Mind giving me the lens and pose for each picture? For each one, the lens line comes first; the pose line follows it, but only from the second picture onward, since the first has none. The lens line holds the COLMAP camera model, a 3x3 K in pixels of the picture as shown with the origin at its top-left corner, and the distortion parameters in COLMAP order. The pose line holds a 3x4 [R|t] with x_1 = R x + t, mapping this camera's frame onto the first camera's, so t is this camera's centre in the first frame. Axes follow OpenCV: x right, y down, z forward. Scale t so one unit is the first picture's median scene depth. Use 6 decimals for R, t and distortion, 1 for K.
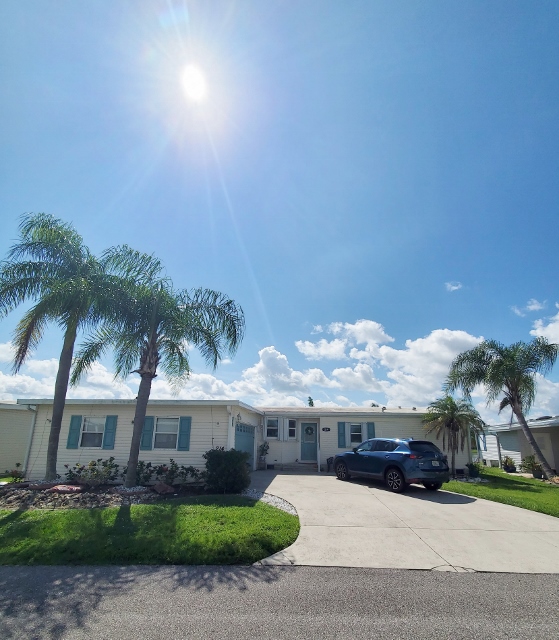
lens RADIAL K [[310.8, 0, 286.3], [0, 310.8, 376.2], [0, 0, 1]] dist [-0.000648, 0.000042]
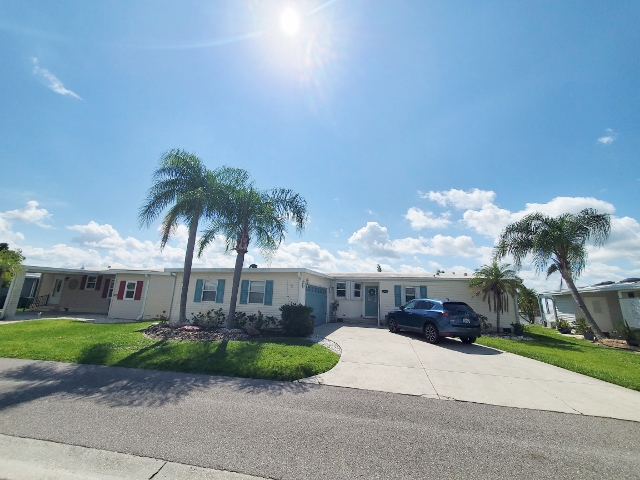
lens RADIAL K [[256.6, 0, 320.0], [0, 256.6, 240.0], [0, 0, 1]] dist [-0.000166, 0.000006]
pose [[0.980727, -0.025855, -0.193667, 0.123428], [0.020579, 0.999362, -0.029207, -0.011904], [0.194298, 0.024659, 0.980633, -0.083691]]
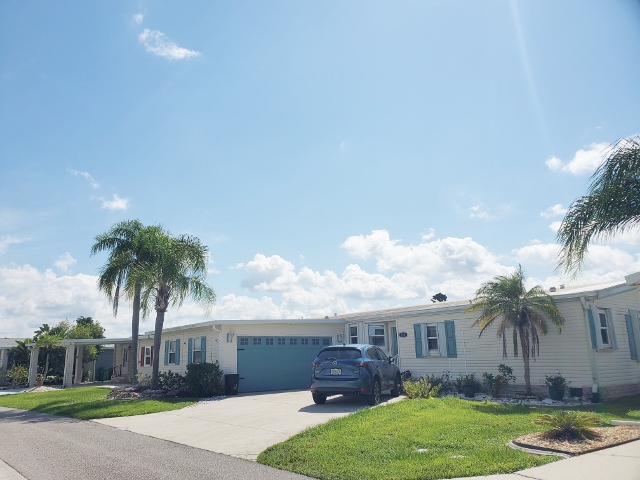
lens RADIAL K [[526.6, 0, 320.0], [0, 526.6, 240.0], [0, 0, 1]] dist [0.004164, 0.000727]
pose [[0.650423, -0.194295, -0.734302, 1.585025], [0.189261, 0.977696, -0.091055, 0.032789], [0.735615, -0.079750, 0.672689, -0.025320]]
